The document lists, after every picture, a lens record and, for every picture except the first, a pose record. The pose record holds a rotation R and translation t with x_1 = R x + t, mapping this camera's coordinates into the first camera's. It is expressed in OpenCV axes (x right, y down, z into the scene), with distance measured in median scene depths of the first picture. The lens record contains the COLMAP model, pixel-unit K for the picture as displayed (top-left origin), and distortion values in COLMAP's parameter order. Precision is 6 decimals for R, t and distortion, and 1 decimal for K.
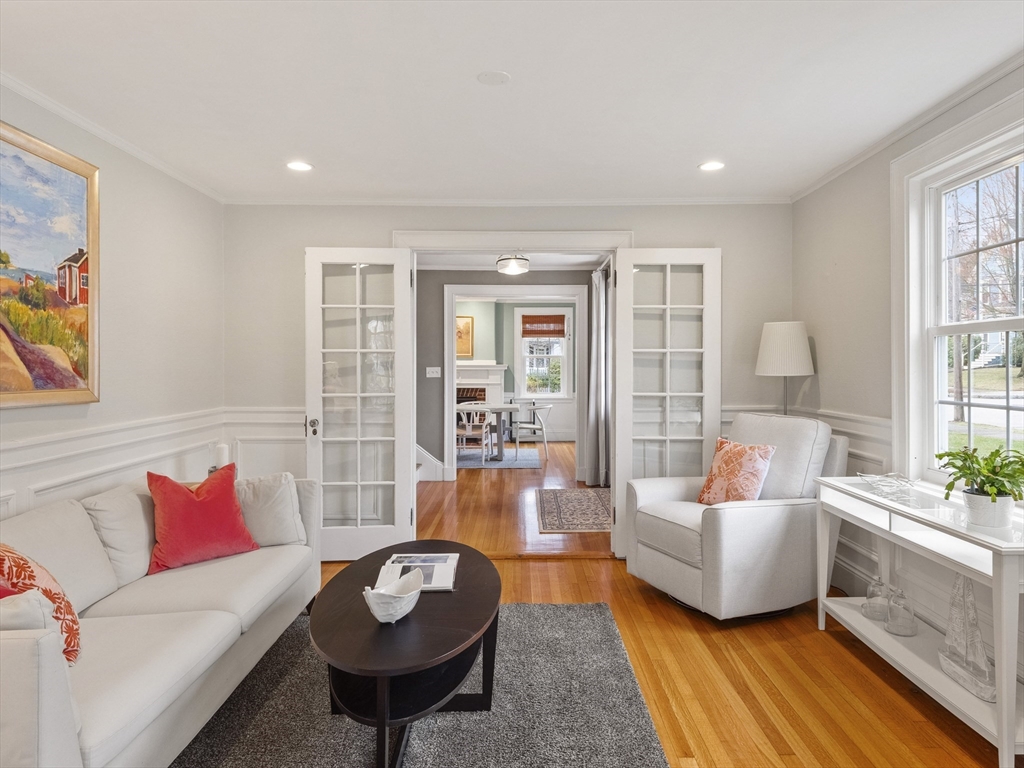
lens RADIAL K [[648.0, 0, 514.3], [0, 648.0, 378.0], [0, 0, 1]] dist [0.003340, 0.000683]
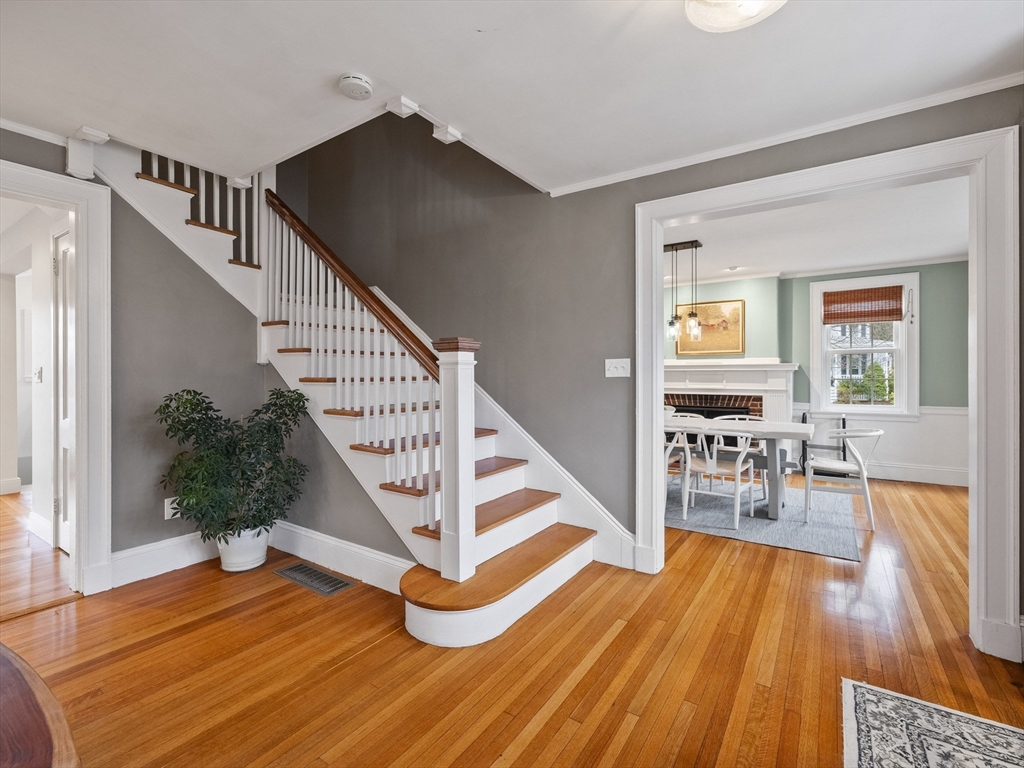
lens RADIAL K [[475.5, 0, 504.3], [0, 475.5, 376.6], [0, 0, 1]] dist [-0.001786, -0.000089]
pose [[0.828314, 0.000577, -0.560263, 0.034827], [-0.008618, 0.999894, -0.011711, 0.006694], [0.560197, 0.014528, 0.828232, 0.958478]]
